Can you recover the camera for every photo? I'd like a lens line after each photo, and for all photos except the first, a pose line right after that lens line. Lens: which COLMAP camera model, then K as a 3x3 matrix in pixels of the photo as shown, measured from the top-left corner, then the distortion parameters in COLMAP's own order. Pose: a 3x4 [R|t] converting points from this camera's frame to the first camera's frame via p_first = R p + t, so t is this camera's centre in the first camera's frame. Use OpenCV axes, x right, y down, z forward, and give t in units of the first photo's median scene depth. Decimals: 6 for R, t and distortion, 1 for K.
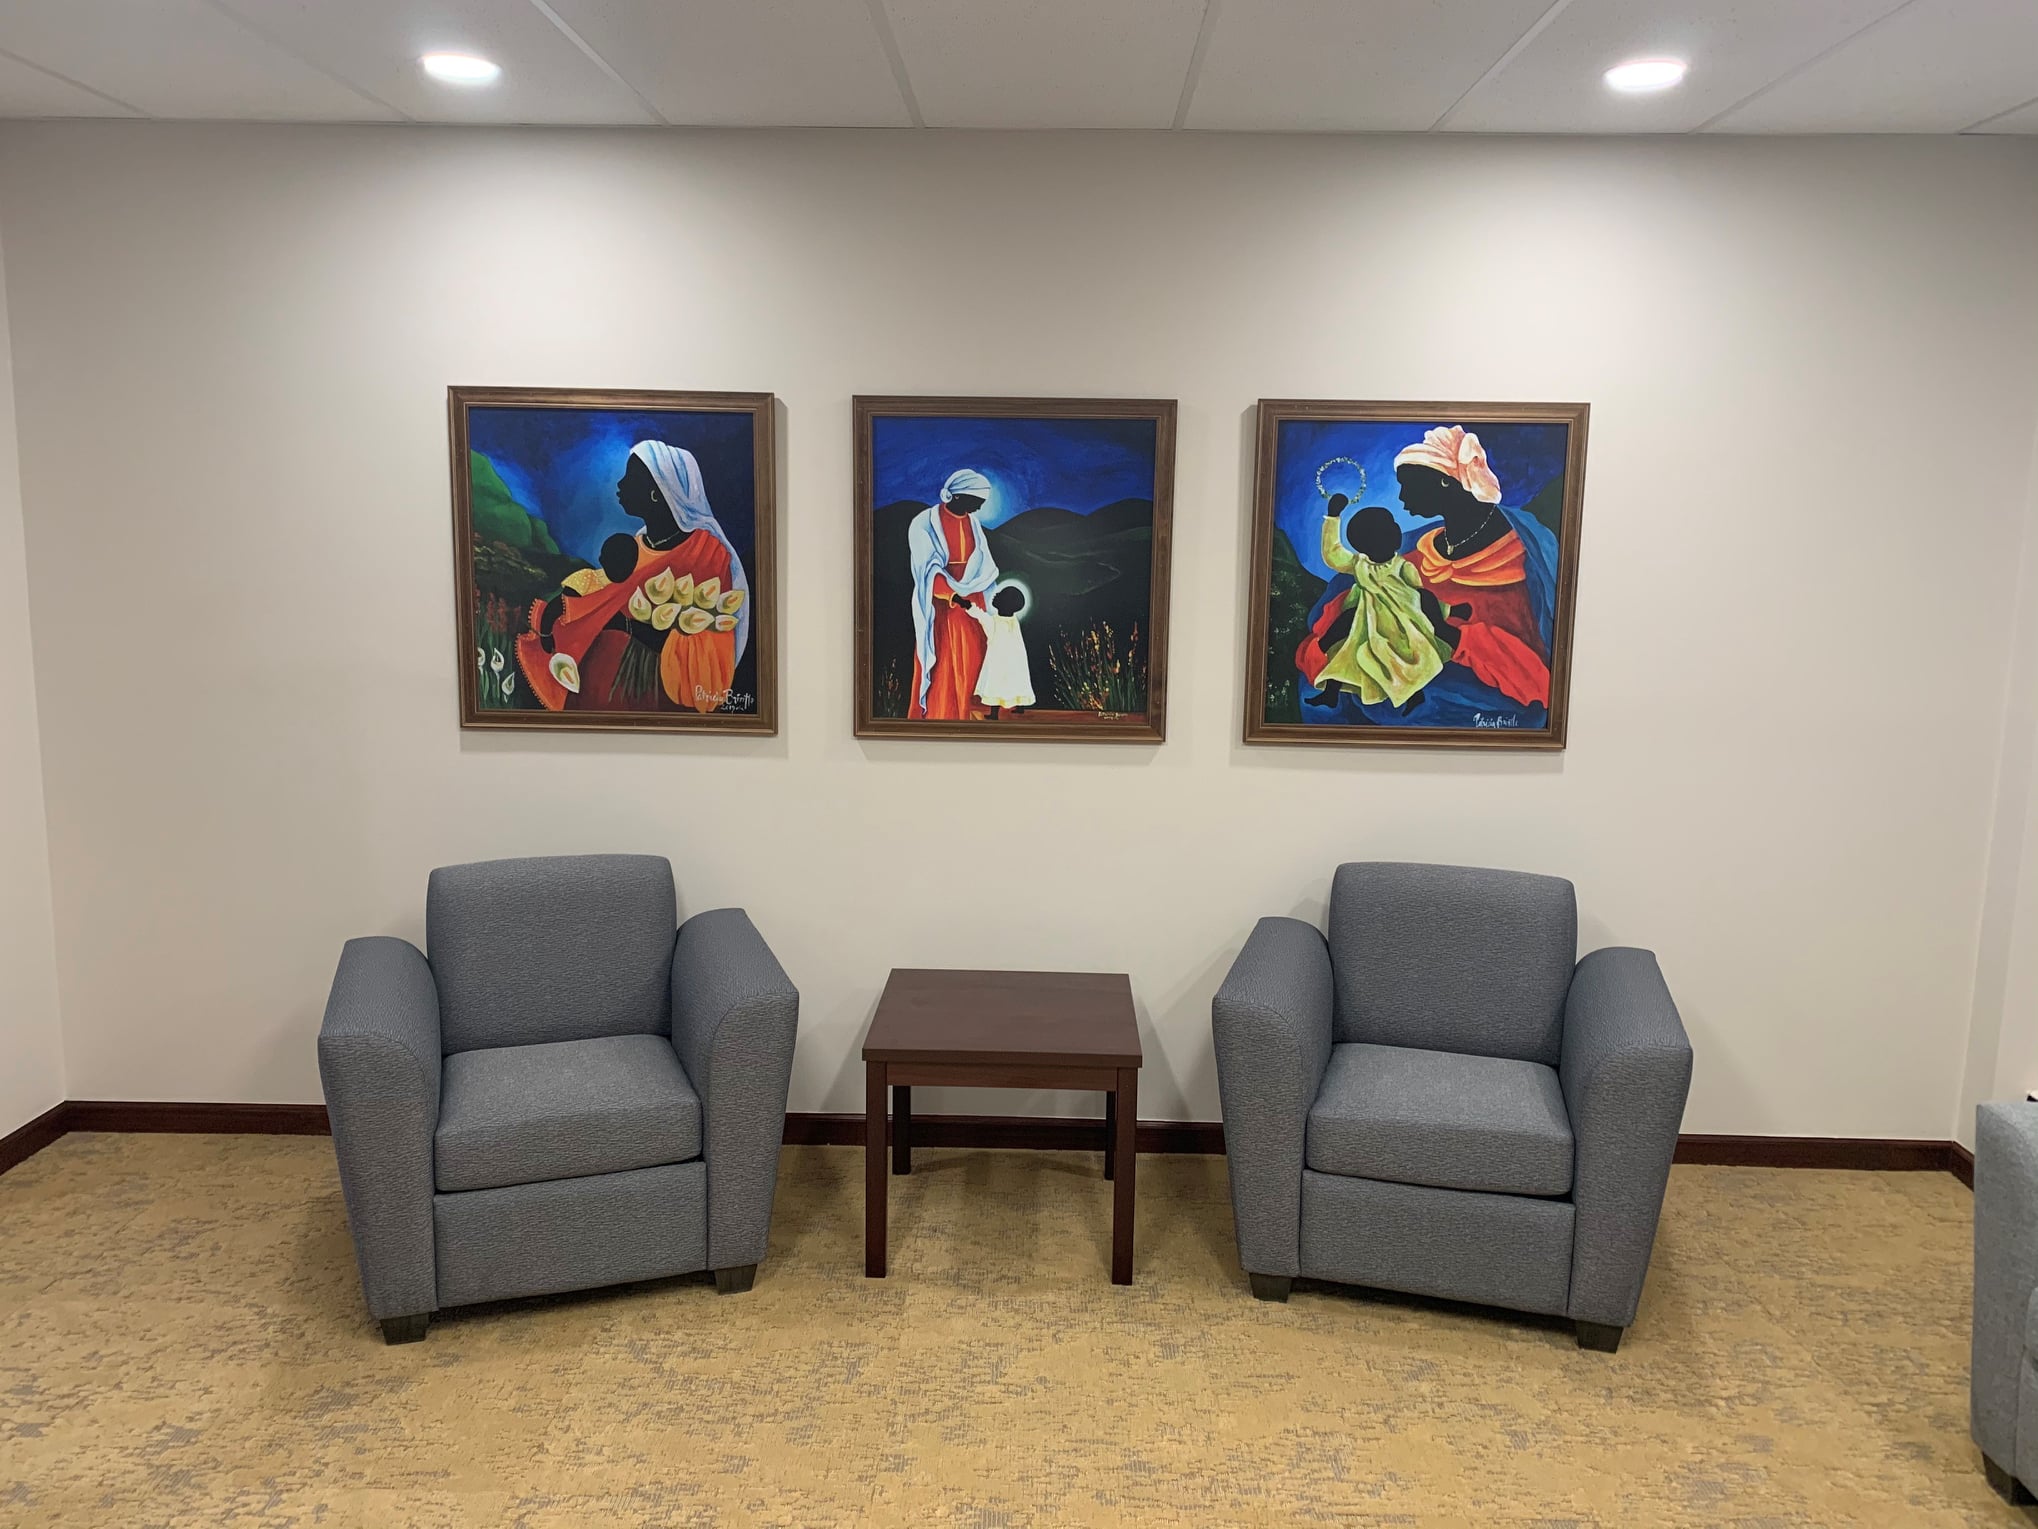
lens RADIAL K [[1549.4, 0, 1013.9], [0, 1549.4, 753.0], [0, 0, 1]] dist [0.047886, -0.046133]
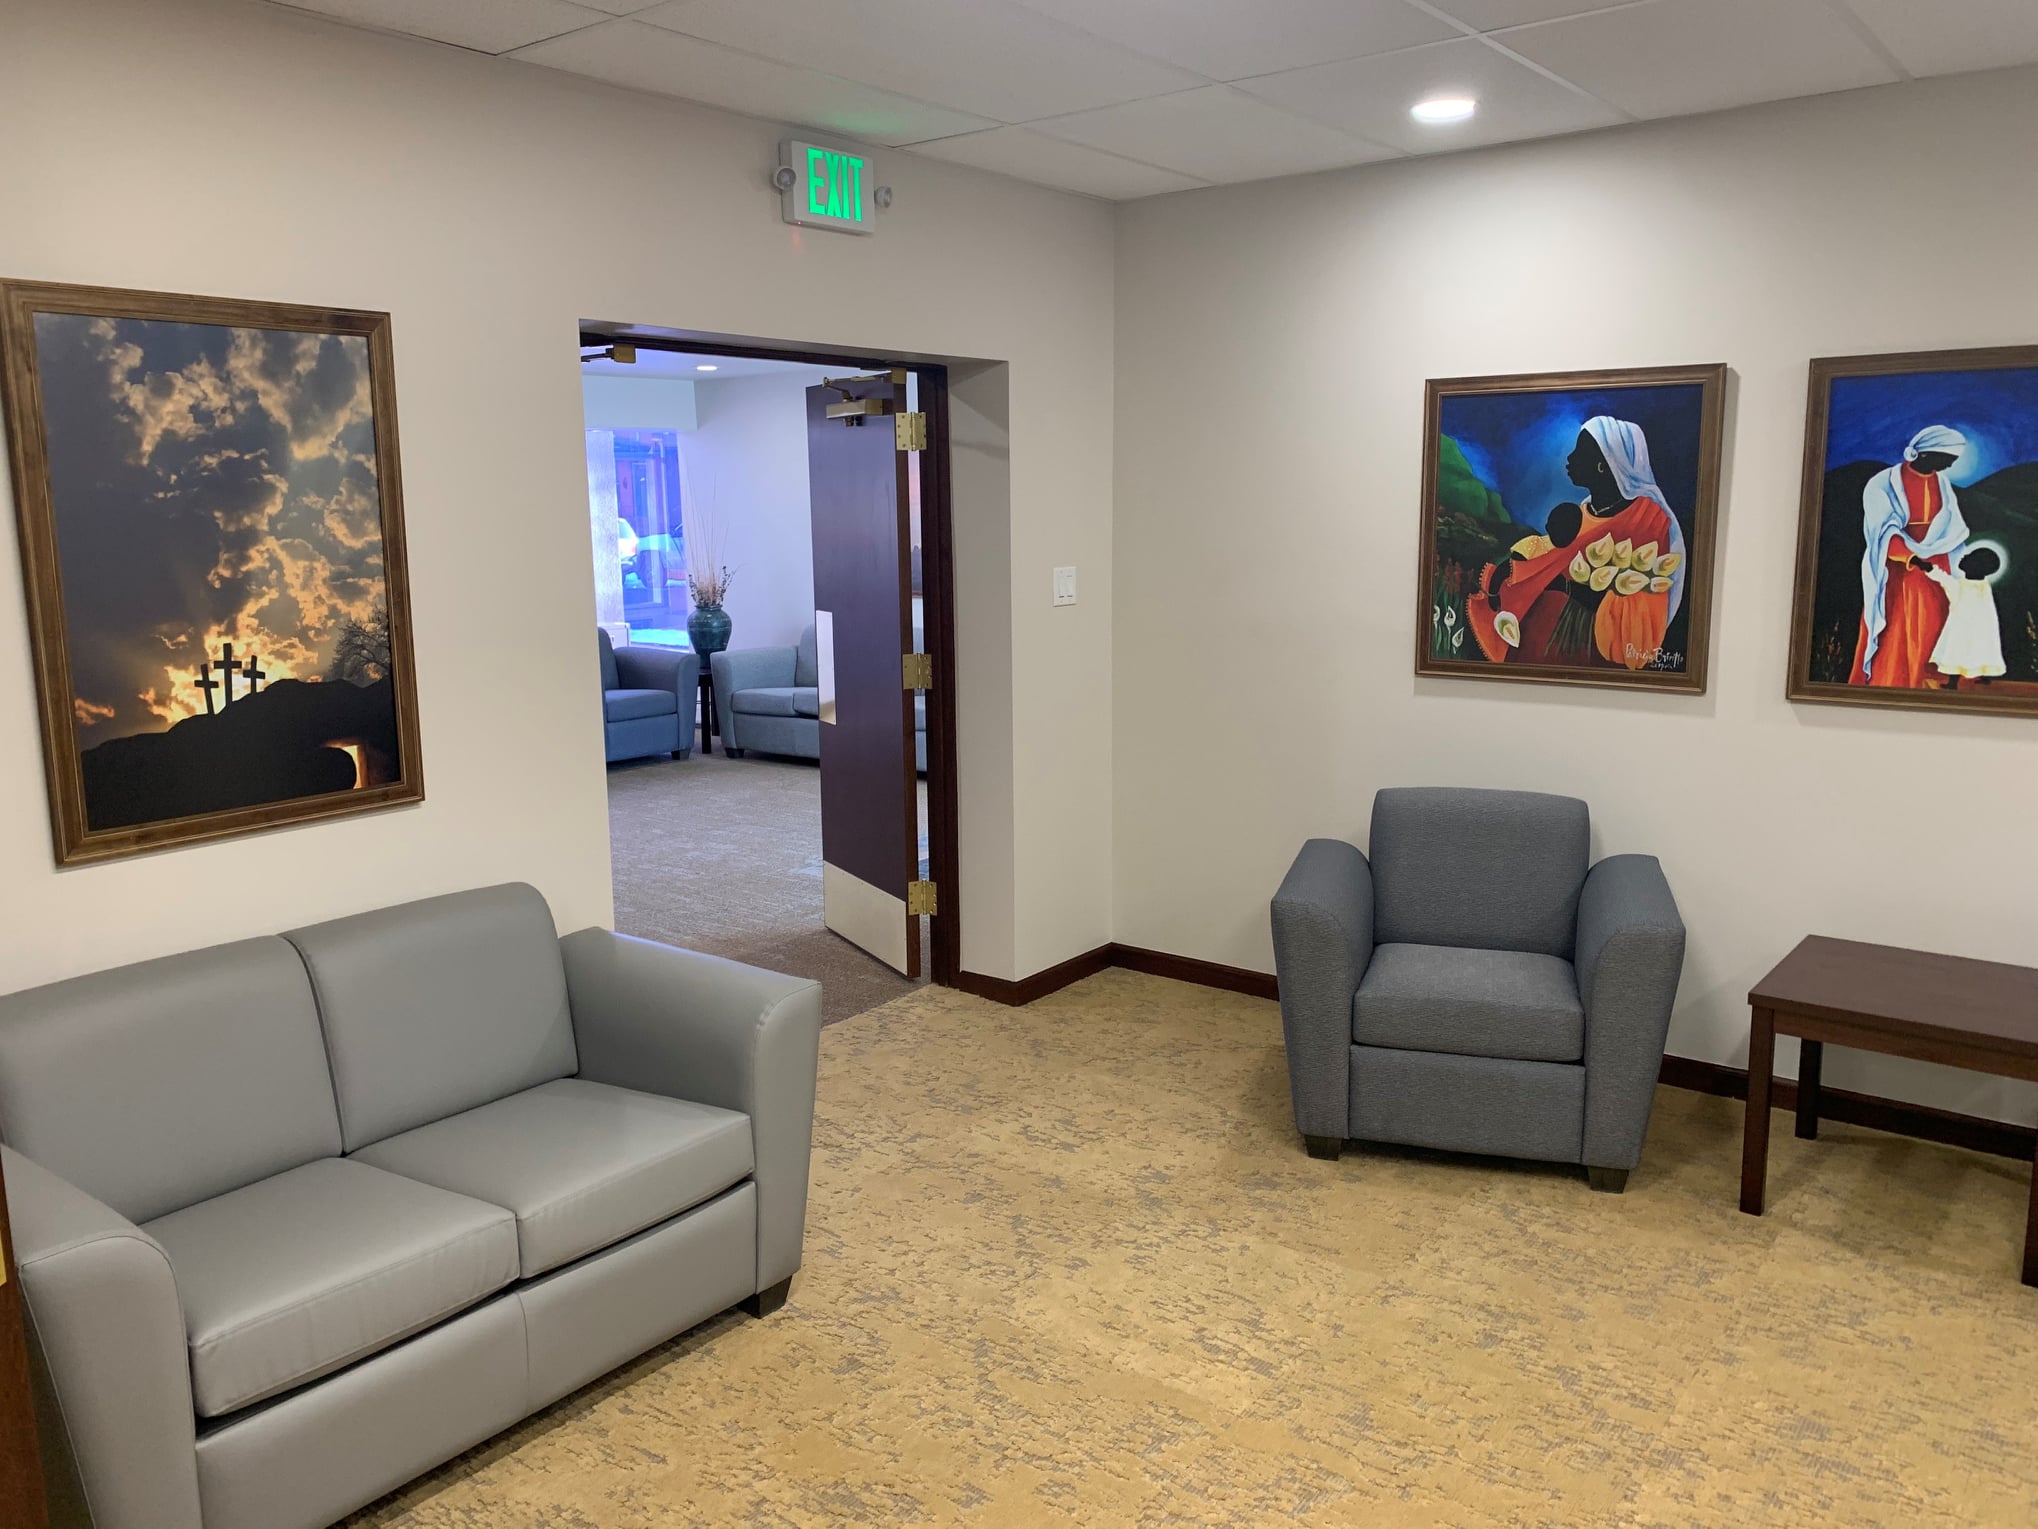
lens RADIAL K [[1549.4, 0, 1030.0], [0, 1549.4, 747.2], [0, 0, 1]] dist [0.047886, -0.046133]
pose [[0.810359, 0.070063, -0.581730, 0.092597], [-0.066345, 0.997412, 0.027707, 0.025720], [0.582166, 0.016142, 0.812910, -0.112136]]
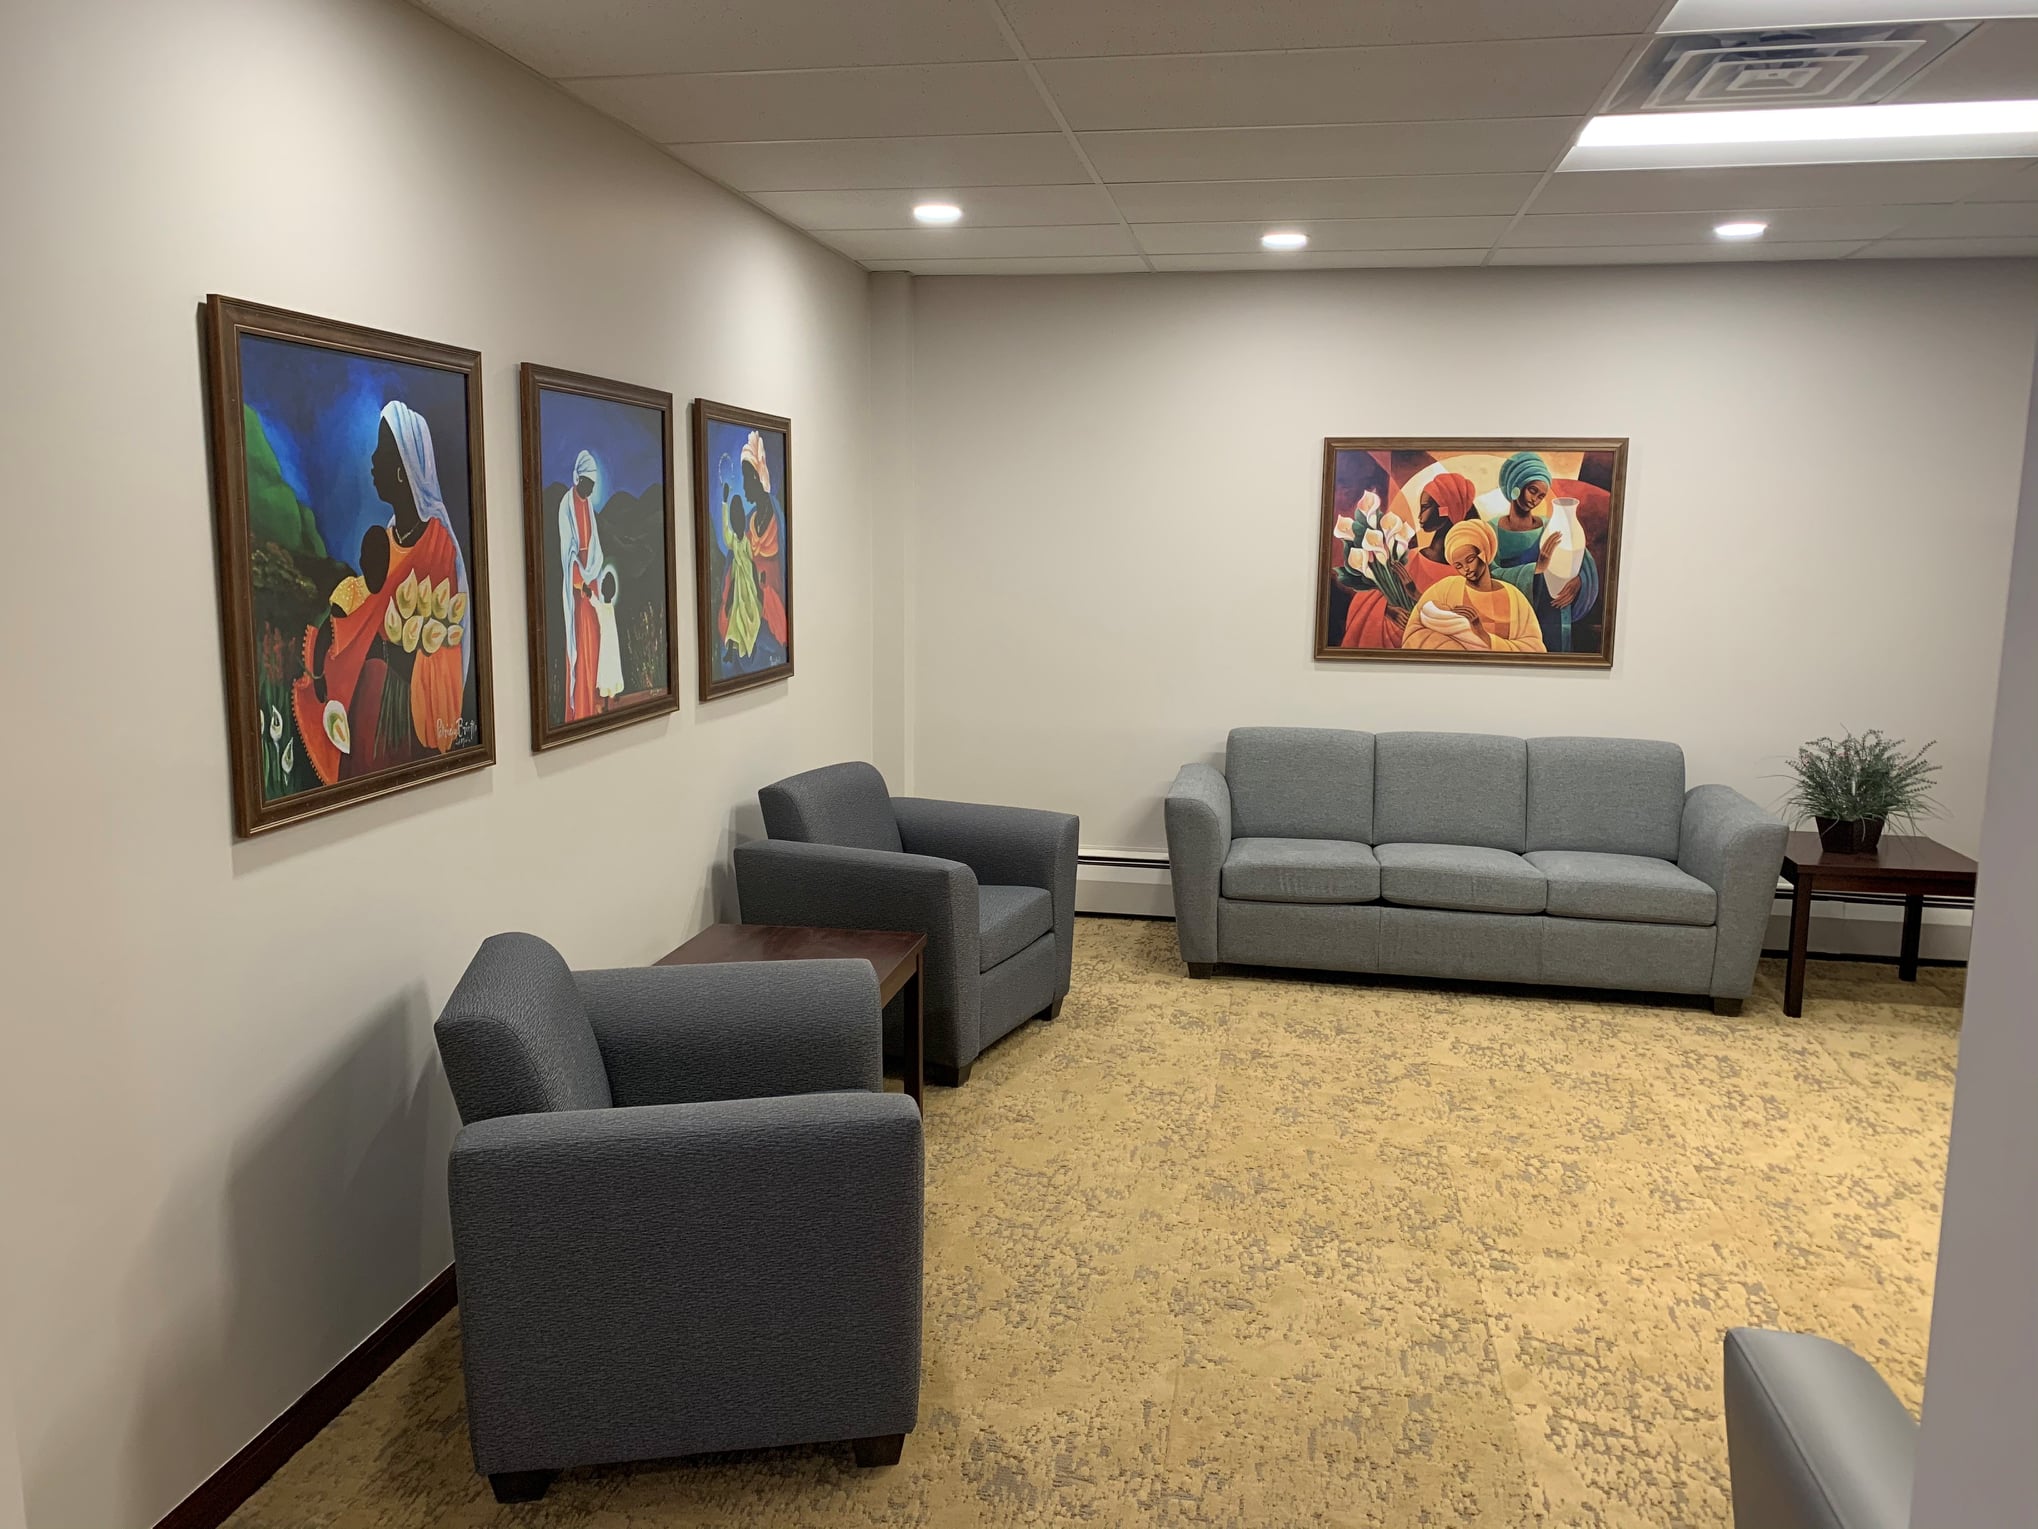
lens RADIAL K [[1549.4, 0, 1061.1], [0, 1549.4, 725.1], [0, 0, 1]] dist [0.047886, -0.046133]
pose [[0.120162, -0.142941, 0.982410, -0.952840], [0.127590, 0.983597, 0.127508, -0.102226], [-0.984521, 0.110024, 0.136429, 0.597933]]
